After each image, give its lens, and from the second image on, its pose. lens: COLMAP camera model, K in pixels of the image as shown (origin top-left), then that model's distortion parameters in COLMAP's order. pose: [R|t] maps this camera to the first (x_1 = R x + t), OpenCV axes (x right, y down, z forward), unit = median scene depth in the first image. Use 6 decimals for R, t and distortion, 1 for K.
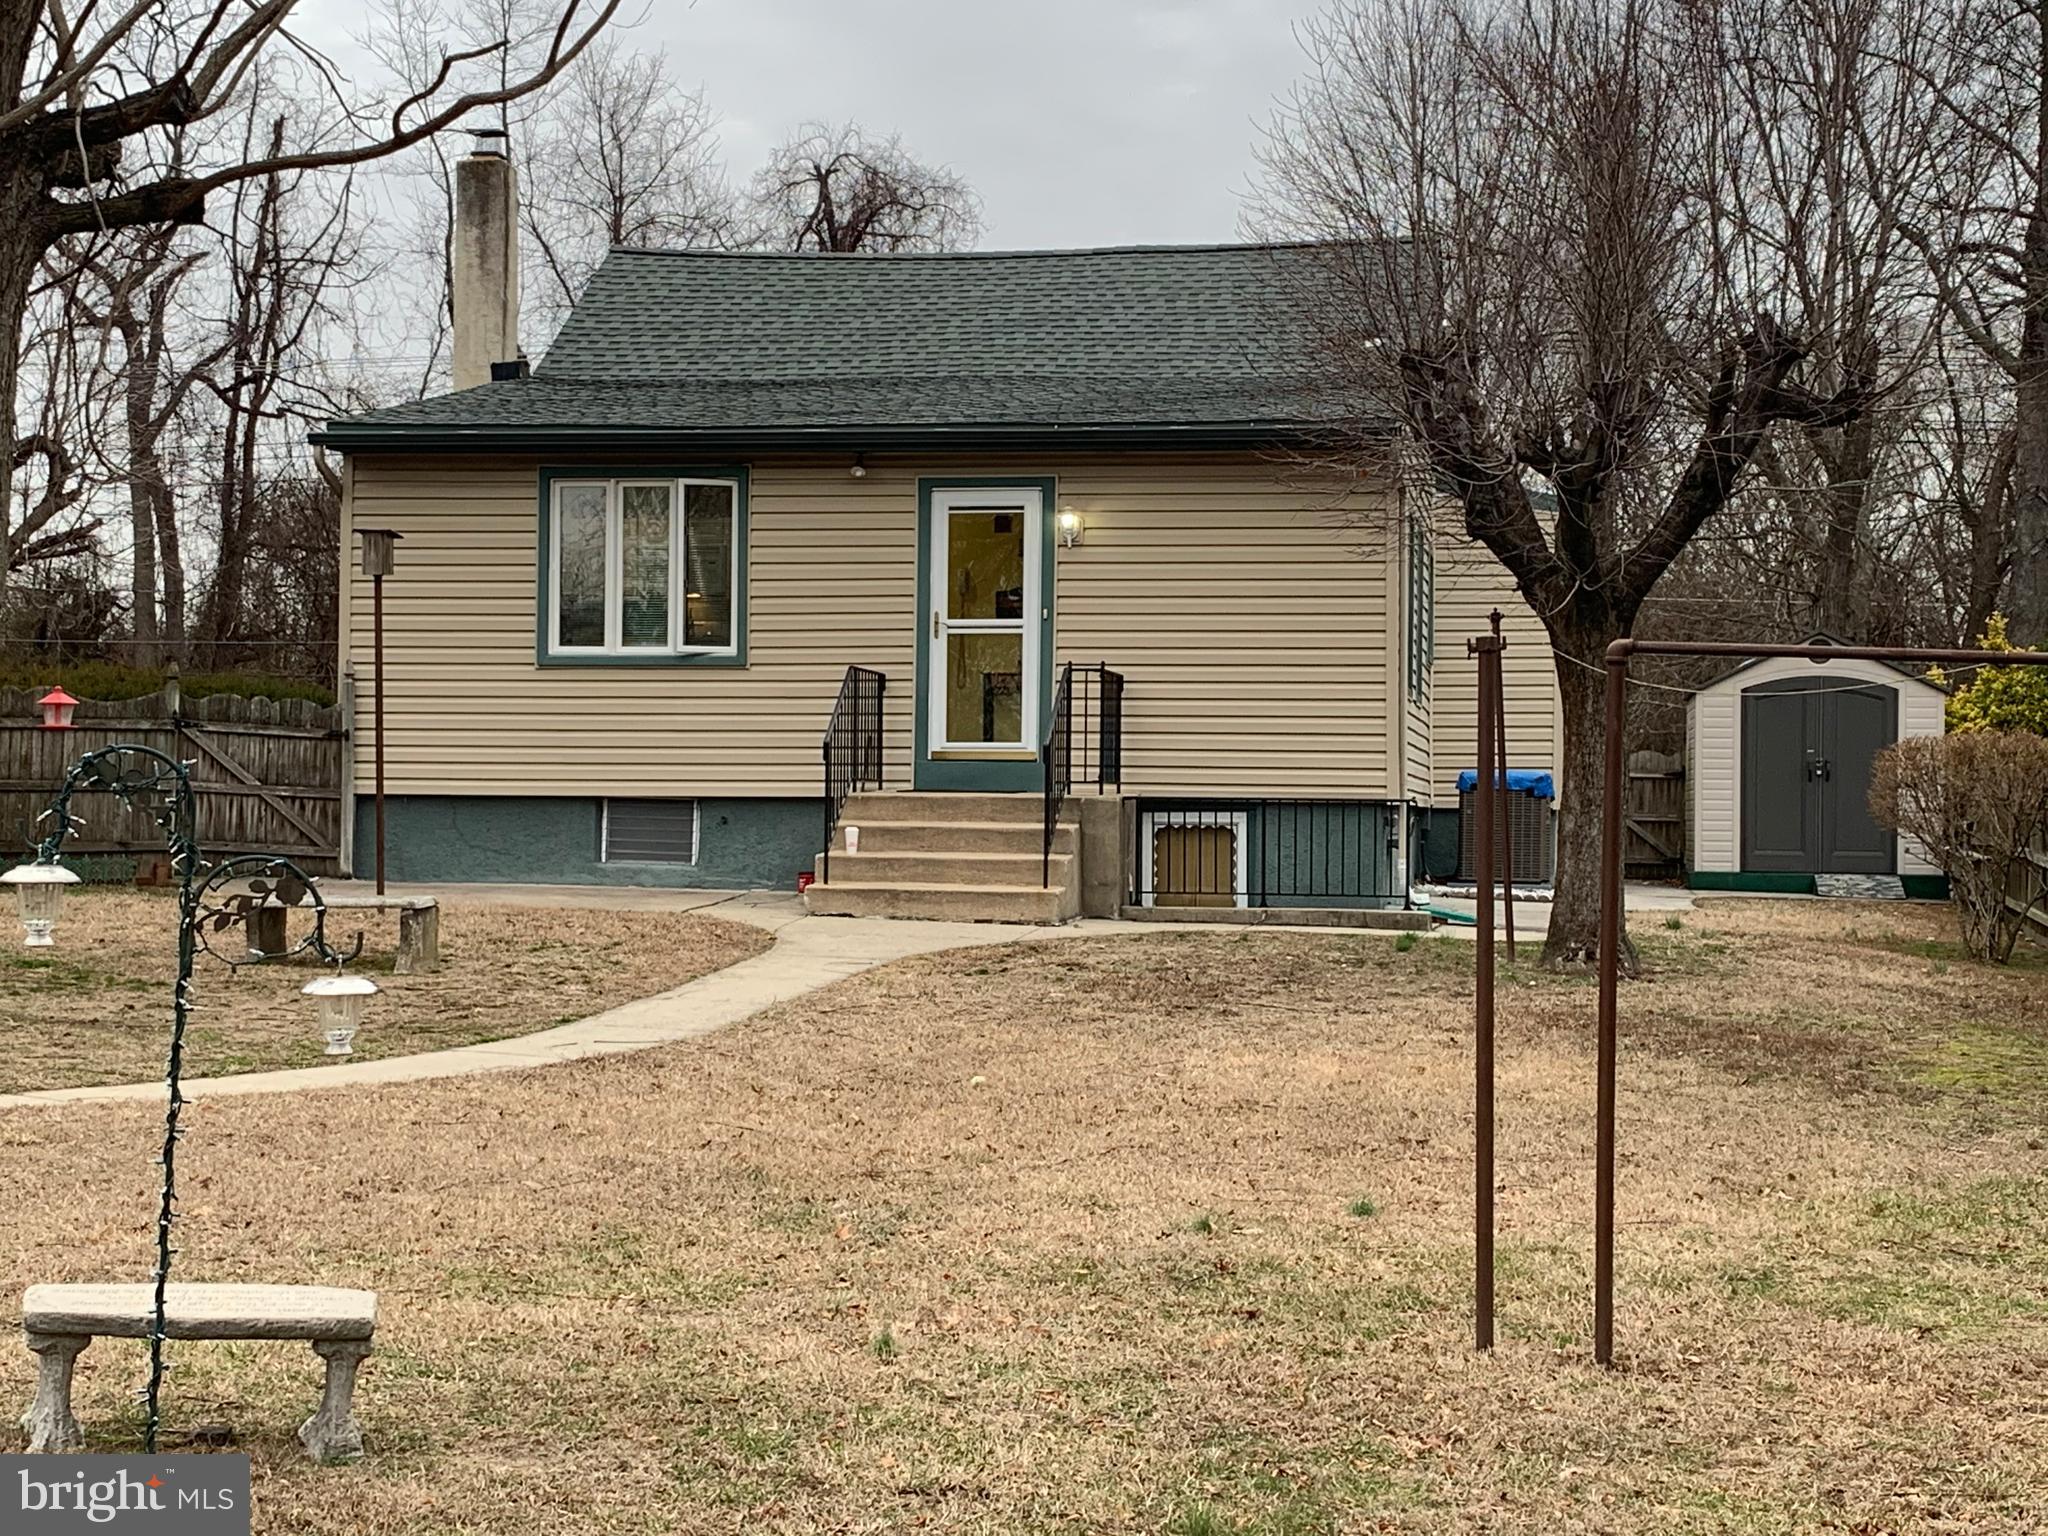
lens RADIAL K [[3178.3, 0, 1031.3], [0, 3178.3, 747.2], [0, 0, 1]] dist [0.133788, -0.227865]
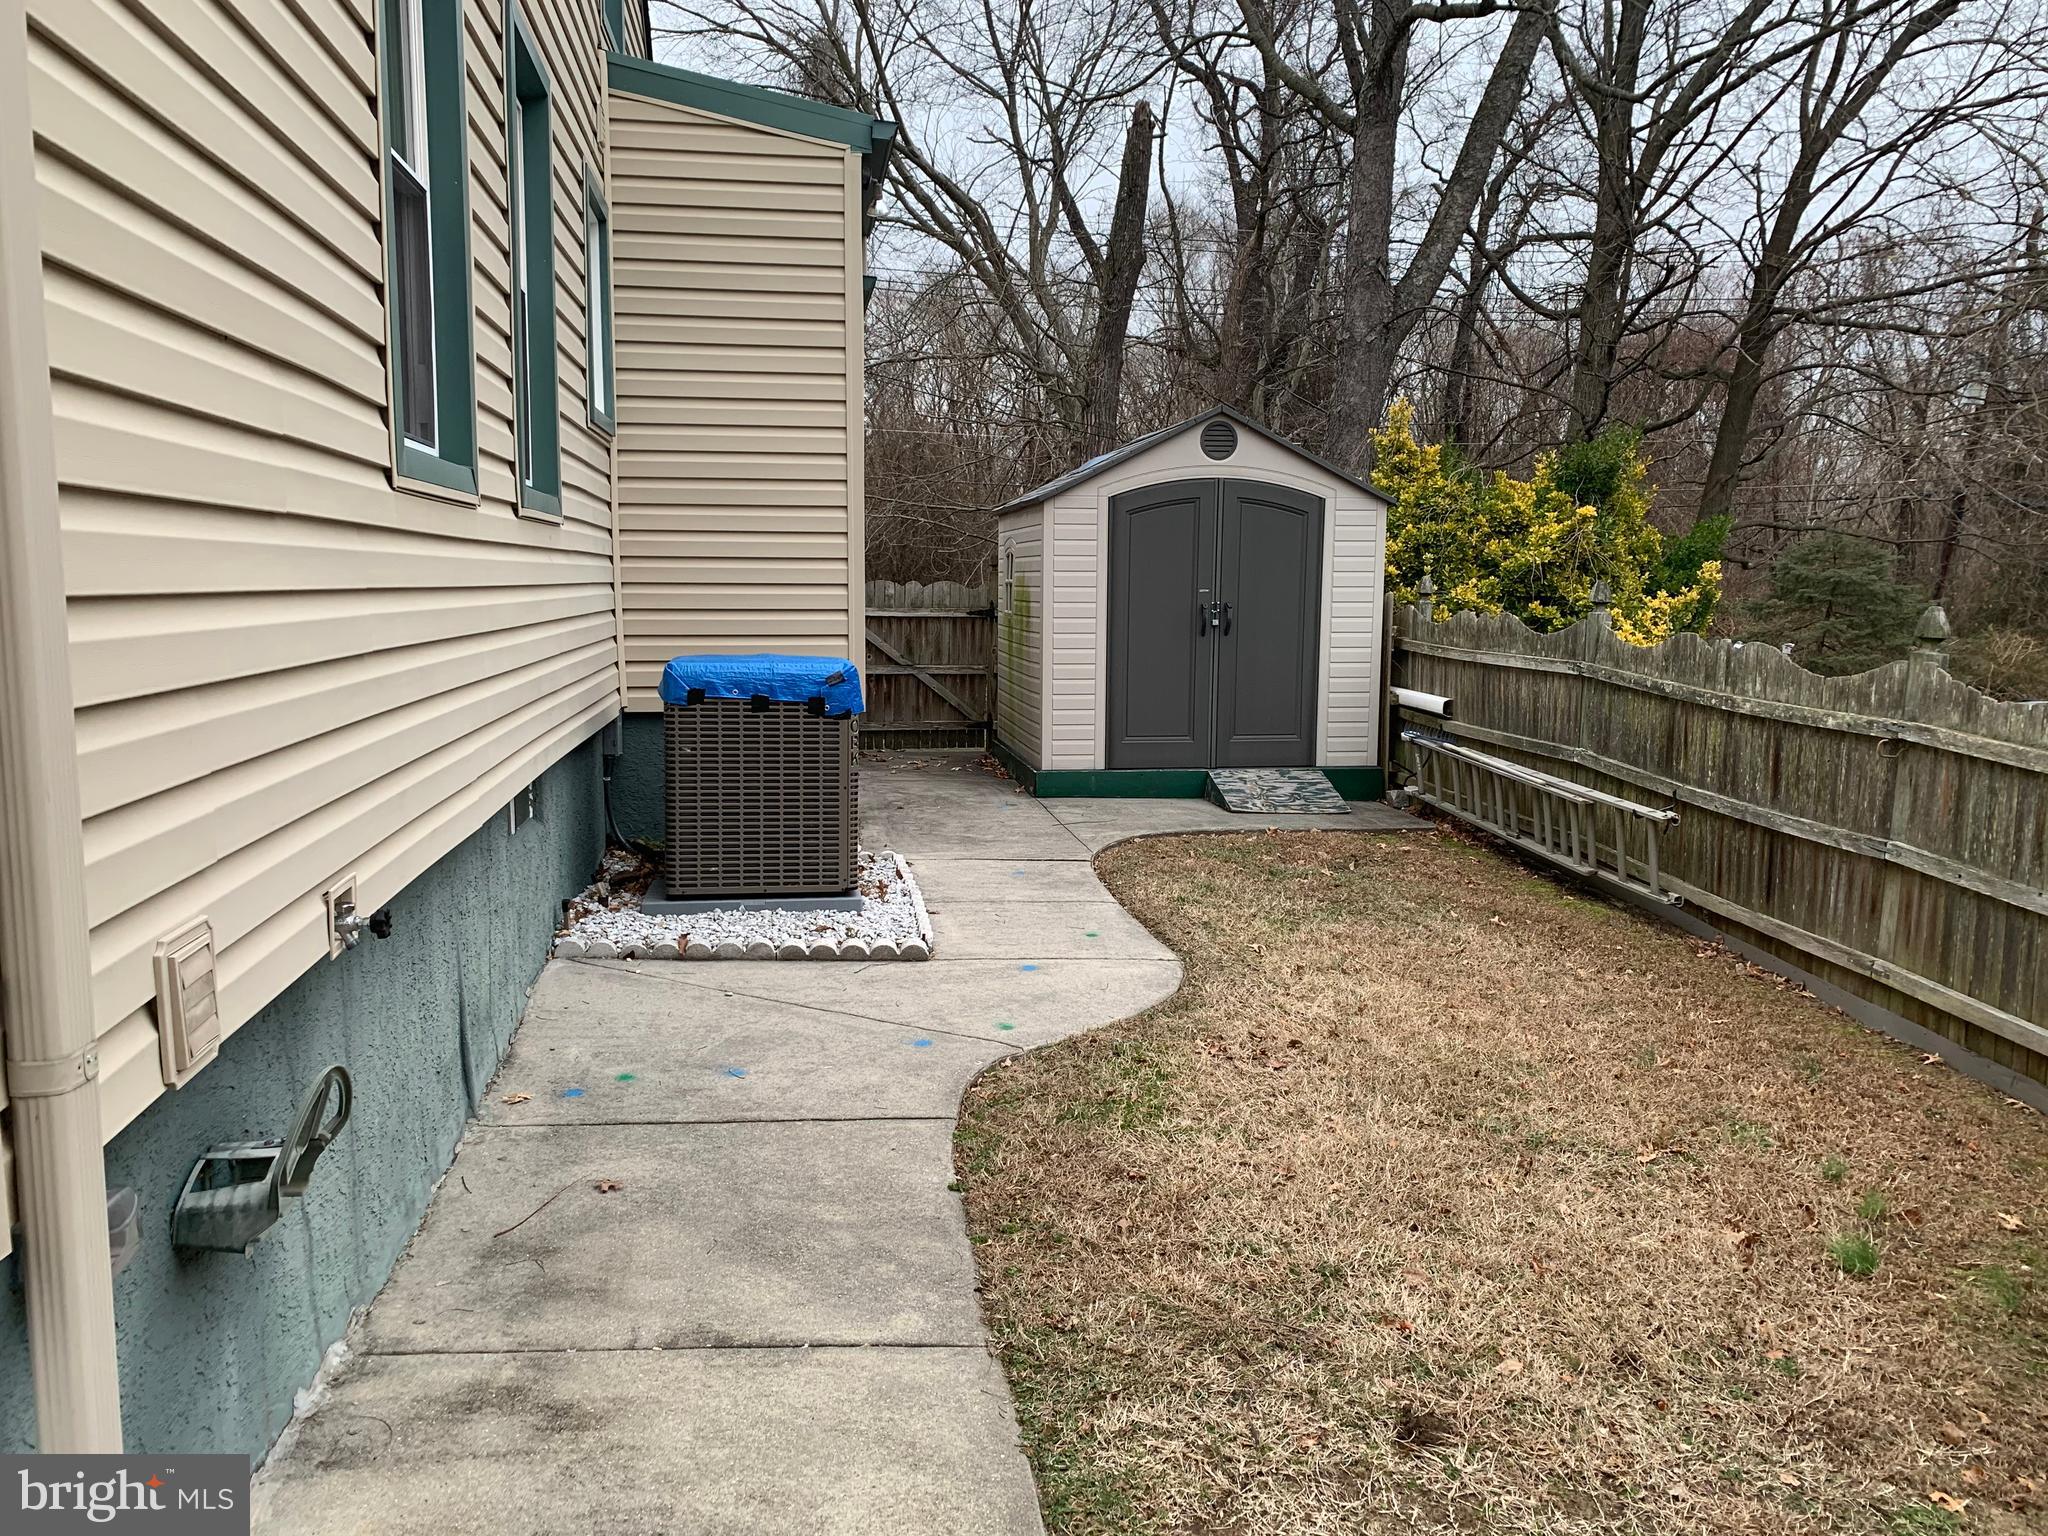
lens RADIAL K [[1556.2, 0, 1020.5], [0, 1556.2, 775.2], [0, 0, 1]] dist [0.076819, -0.007254]
pose [[0.951747, -0.044415, 0.303652, 0.134127], [-0.001667, 0.988709, 0.149841, -0.012643], [-0.306879, -0.143117, 0.940927, 0.901971]]
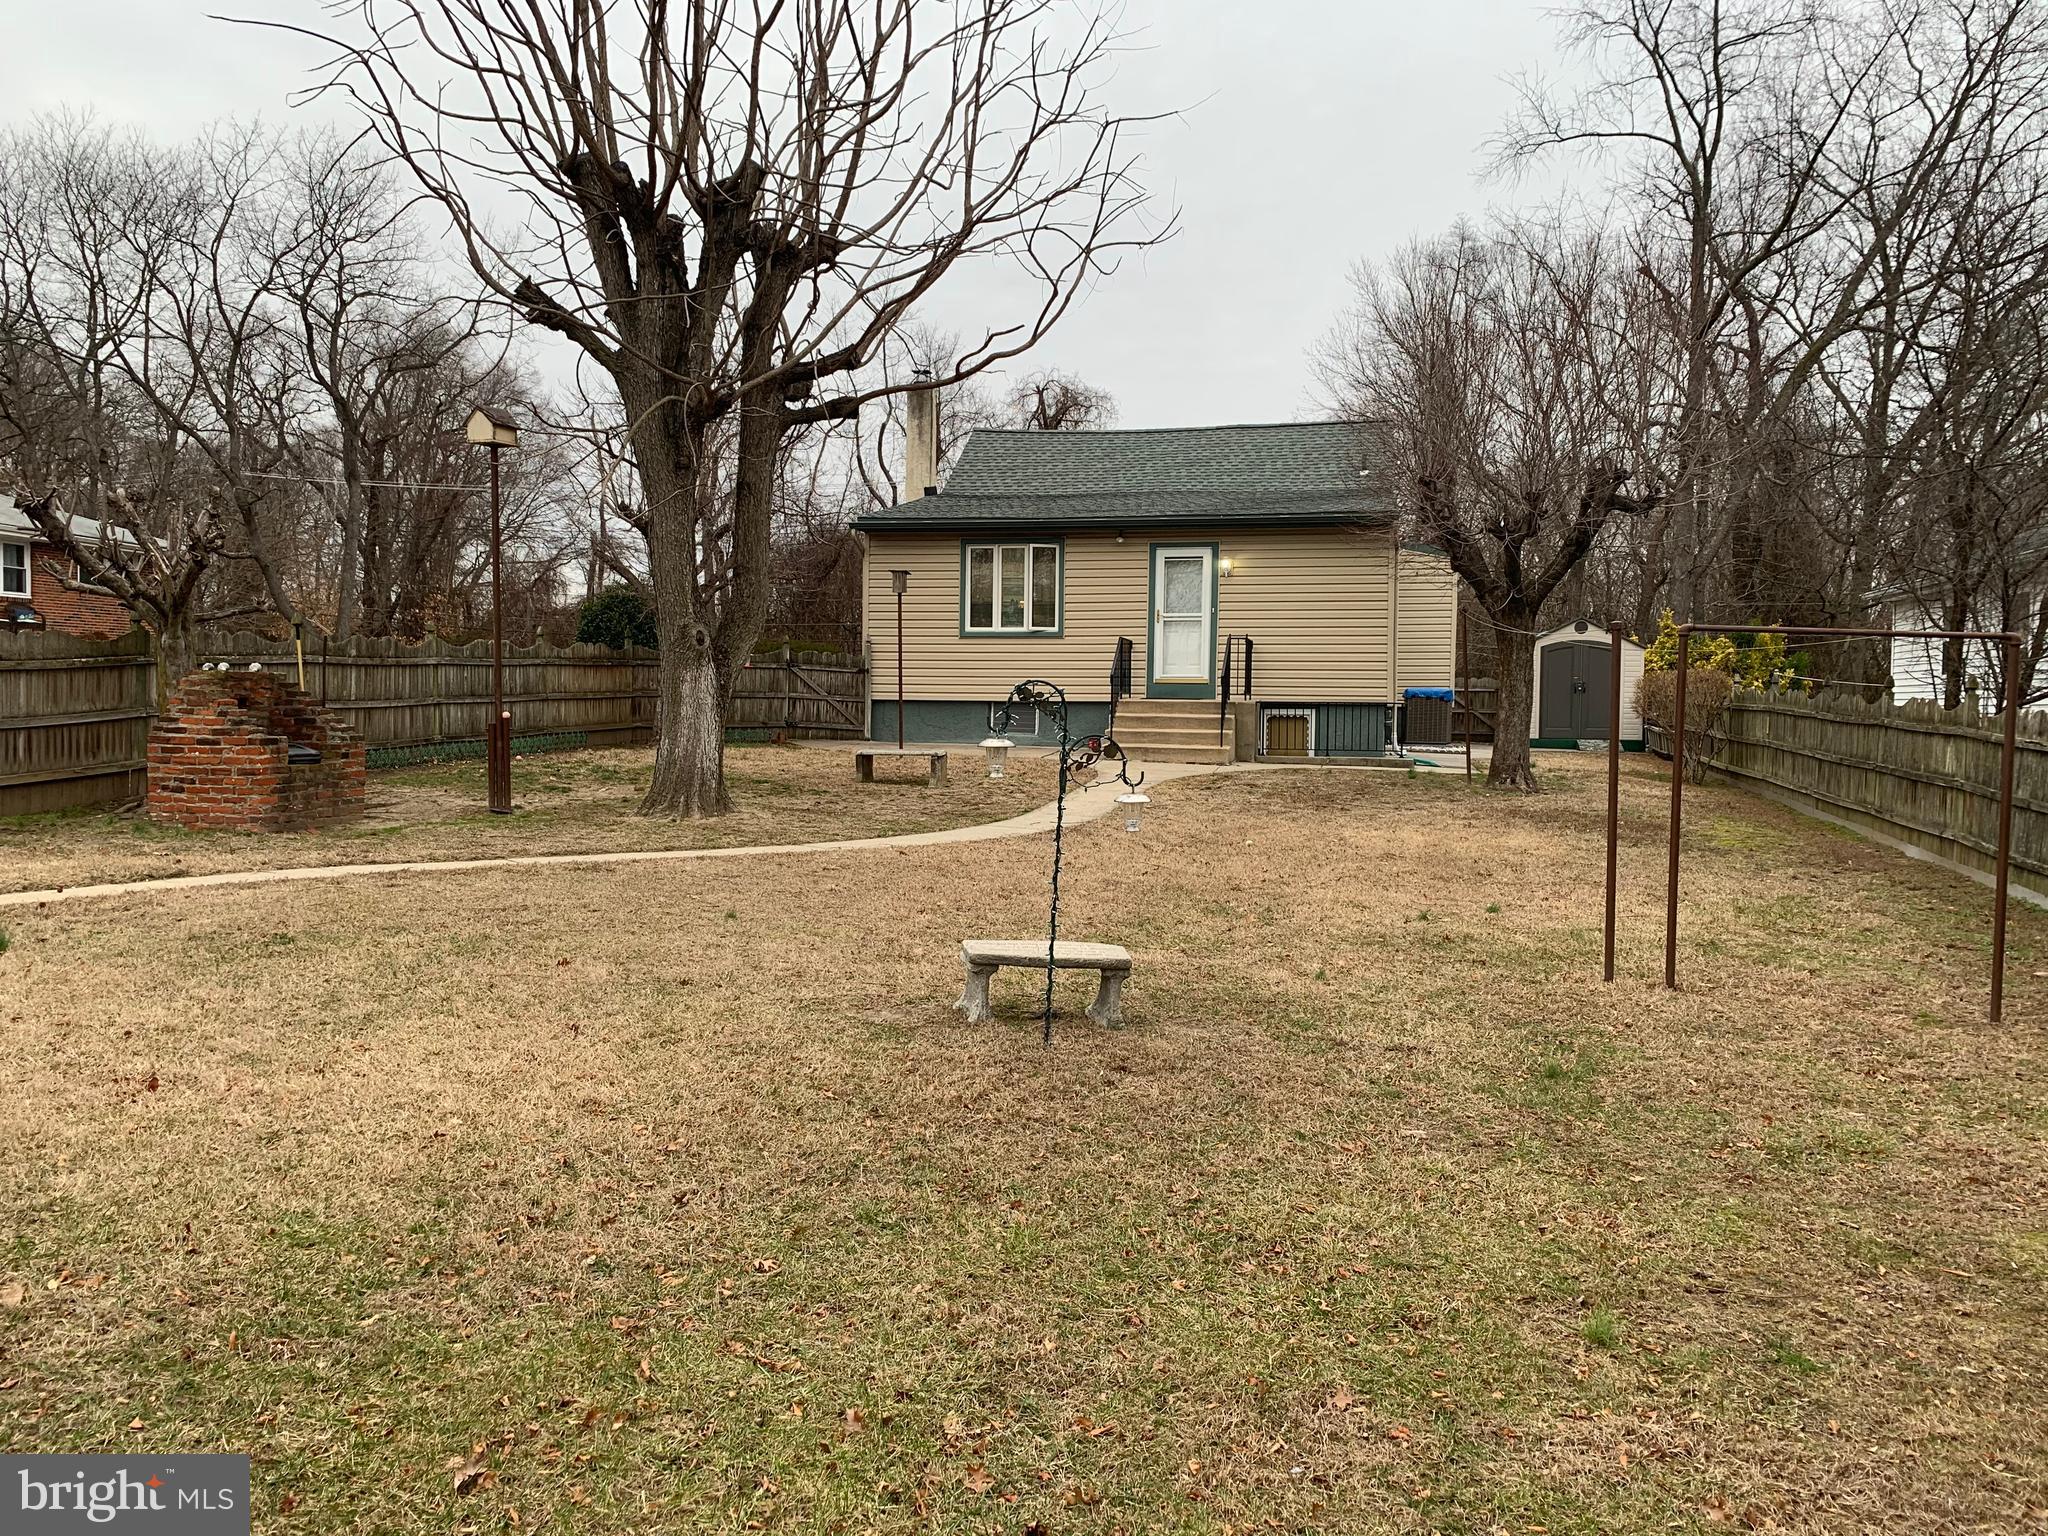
lens RADIAL K [[1556.2, 0, 1020.5], [0, 1556.2, 775.2], [0, 0, 1]] dist [0.076819, -0.007254]
pose [[0.998475, 0.003942, -0.055068, -0.062613], [-0.000420, 0.997961, 0.063819, -0.000817], [0.055207, -0.063698, 0.996441, 0.002990]]
